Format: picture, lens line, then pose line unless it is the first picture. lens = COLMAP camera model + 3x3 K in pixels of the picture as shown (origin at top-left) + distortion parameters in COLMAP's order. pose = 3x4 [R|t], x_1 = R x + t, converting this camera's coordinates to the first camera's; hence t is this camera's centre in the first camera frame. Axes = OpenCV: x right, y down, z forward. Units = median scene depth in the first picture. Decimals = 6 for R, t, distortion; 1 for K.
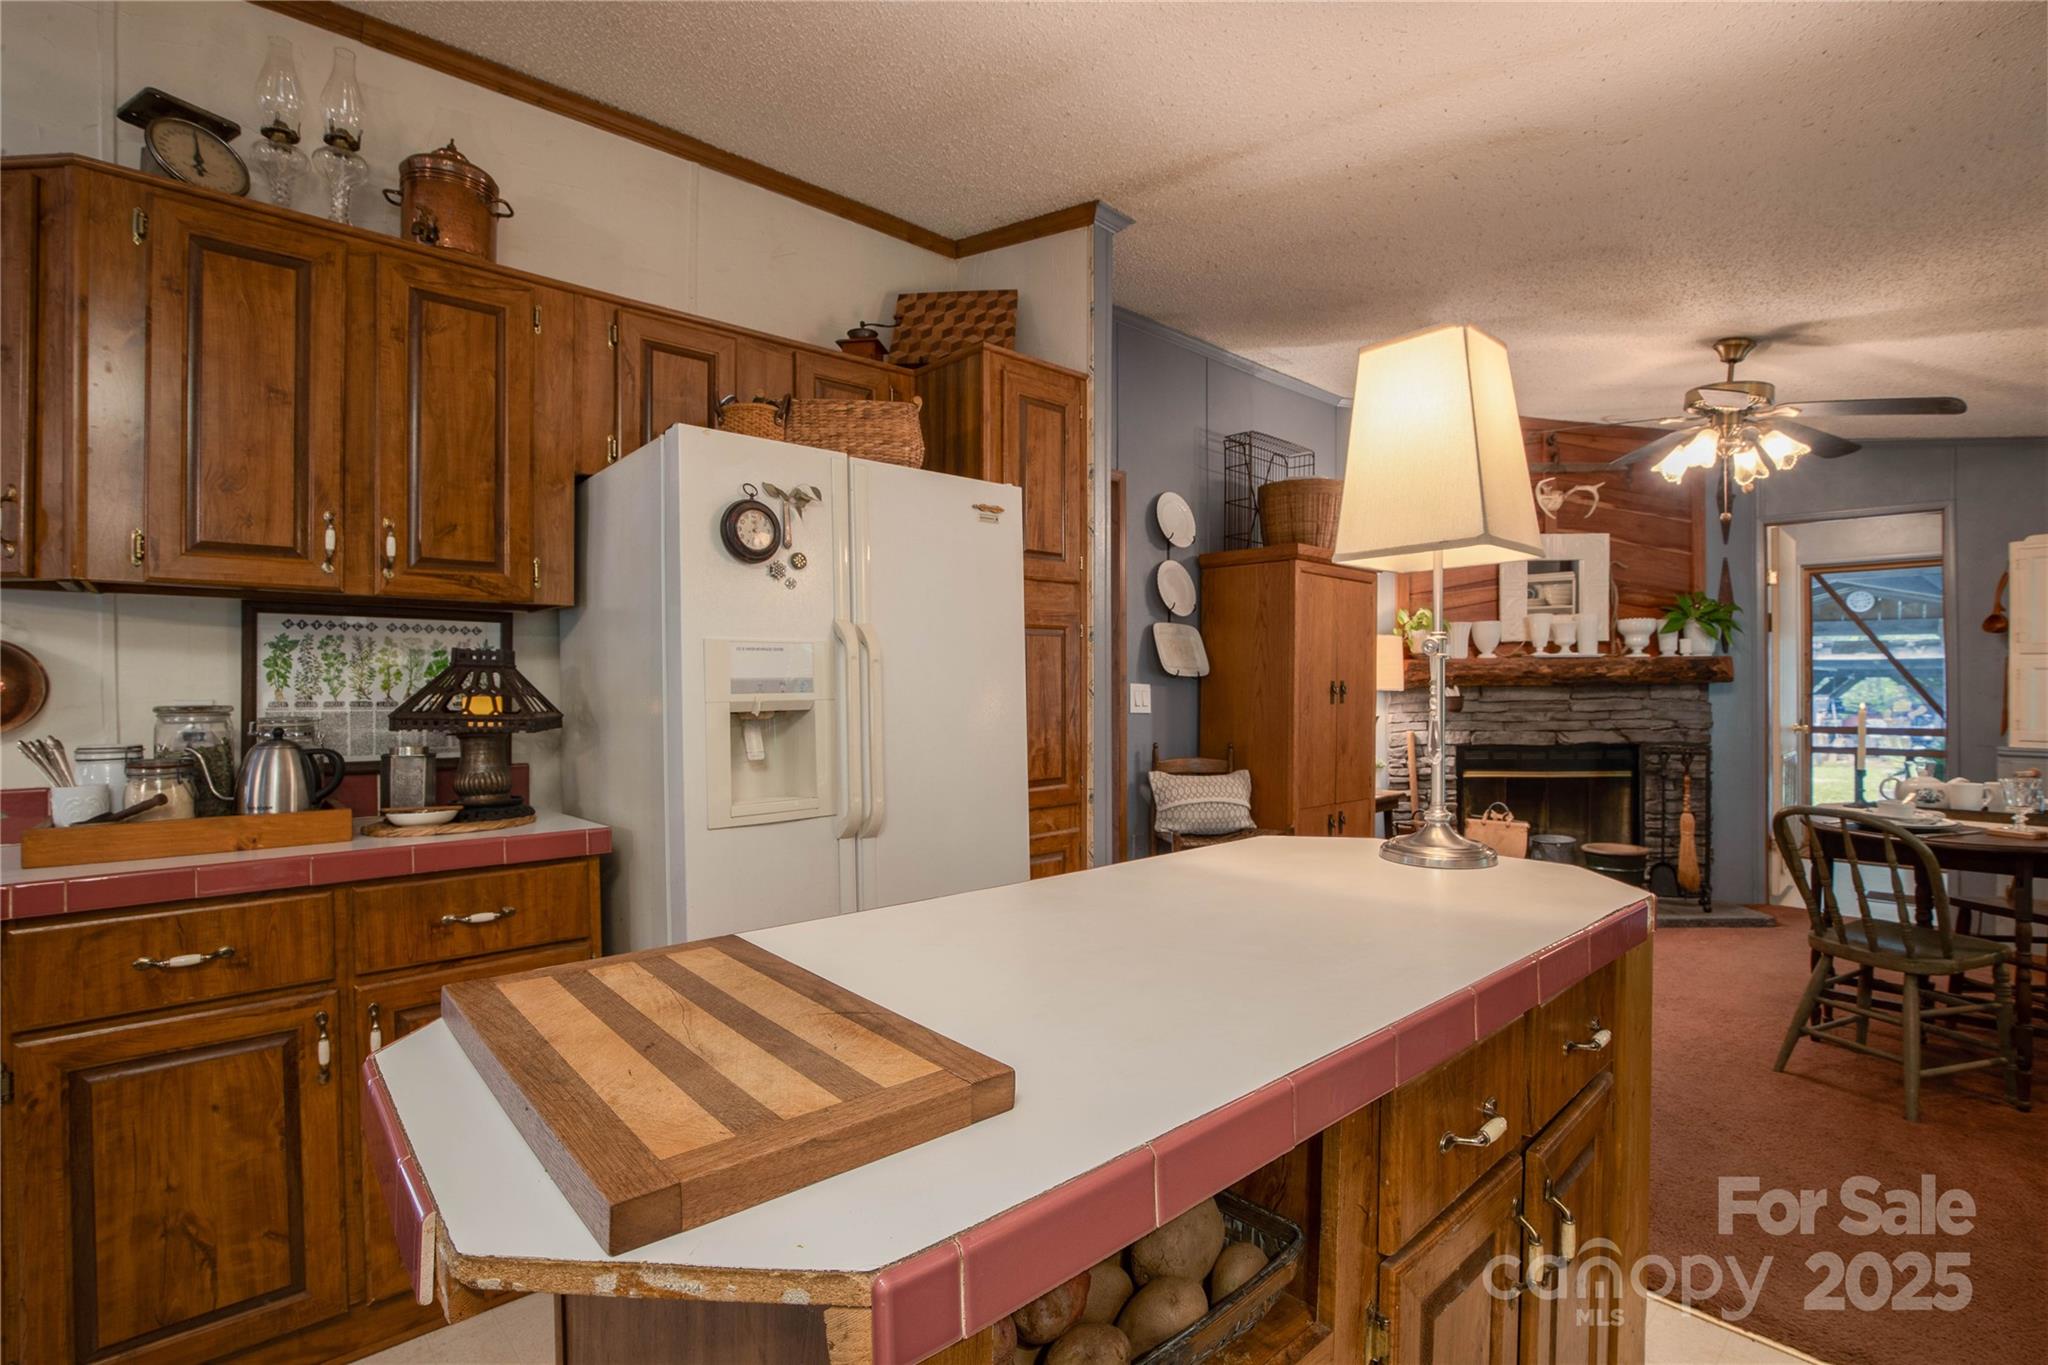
lens RADIAL K [[951.5, 0, 1023.8], [0, 951.5, 671.8], [0, 0, 1]] dist [0.004901, 0.000015]
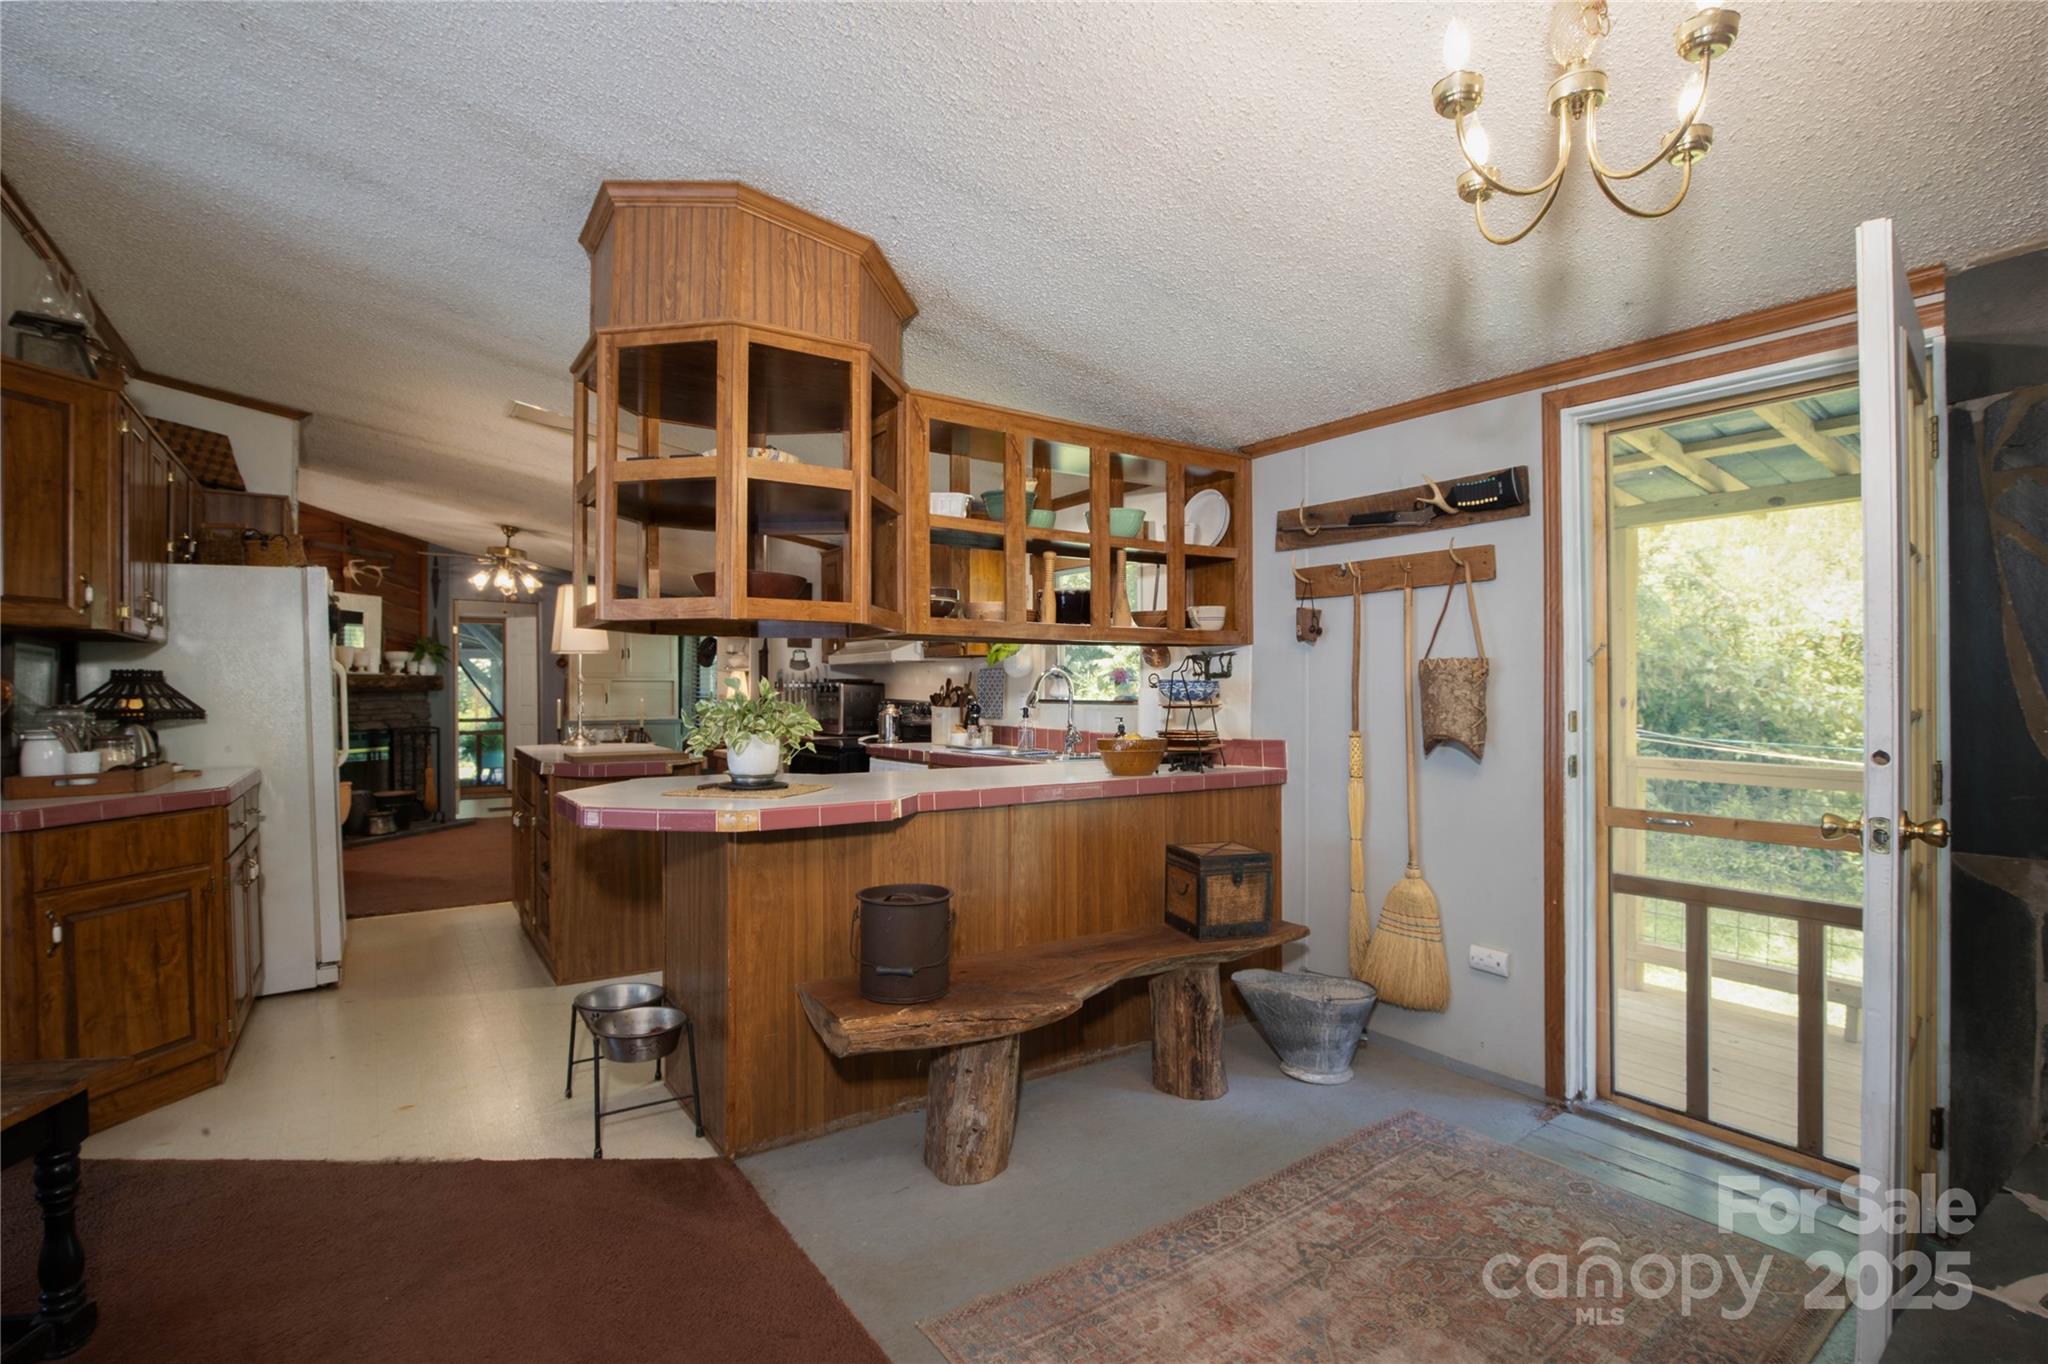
lens RADIAL K [[951.5, 0, 1027.1], [0, 951.5, 682.6], [0, 0, 1]] dist [0.004901, 0.000015]
pose [[0.148428, 0.004381, 0.988913, -0.809715], [-0.003487, 0.999986, -0.003907, -0.000369], [-0.988917, -0.002869, 0.148442, -0.304926]]
